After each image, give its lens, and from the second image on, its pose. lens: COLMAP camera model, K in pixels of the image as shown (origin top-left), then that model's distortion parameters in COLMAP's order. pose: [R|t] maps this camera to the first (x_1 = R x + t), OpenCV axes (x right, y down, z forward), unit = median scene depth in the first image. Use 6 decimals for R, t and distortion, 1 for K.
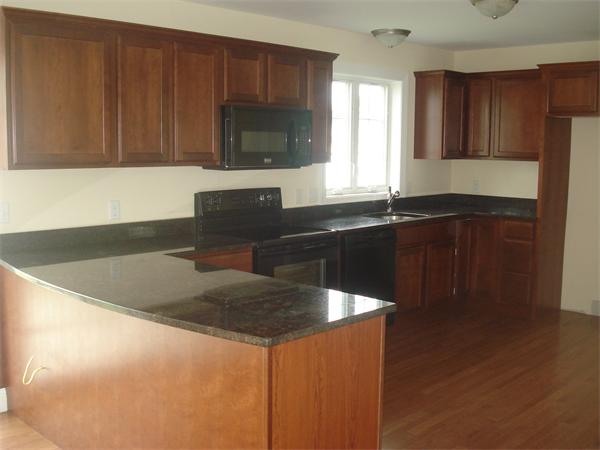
lens RADIAL K [[691.9, 0, 283.2], [0, 691.9, 224.2], [0, 0, 1]] dist [-0.062400, -0.065639]
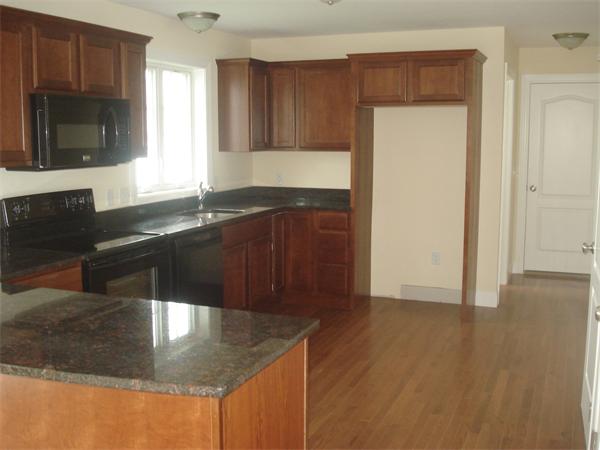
lens RADIAL K [[691.9, 0, 283.2], [0, 691.9, 224.2], [0, 0, 1]] dist [-0.062400, -0.065639]
pose [[0.927619, -0.058041, 0.368990, -0.098078], [0.052978, 0.998311, 0.023846, -0.014945], [-0.369750, -0.002572, 0.929128, 0.097840]]
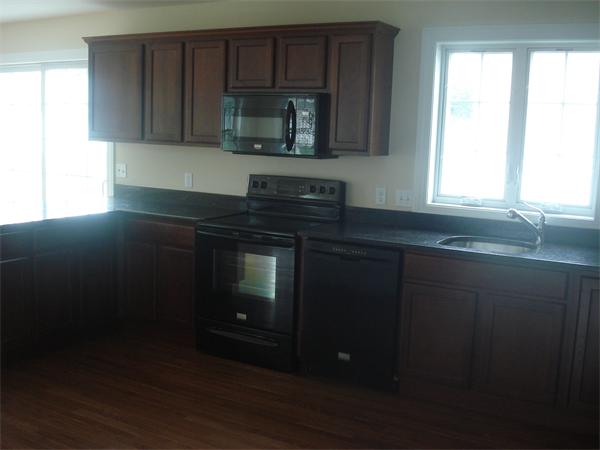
lens RADIAL K [[691.9, 0, 283.2], [0, 691.9, 224.2], [0, 0, 1]] dist [-0.062400, -0.065639]
pose [[0.245766, 0.135380, -0.959829, 0.812945], [-0.146957, 0.983957, 0.101155, -0.074406], [0.958125, 0.116193, 0.261718, 0.665657]]
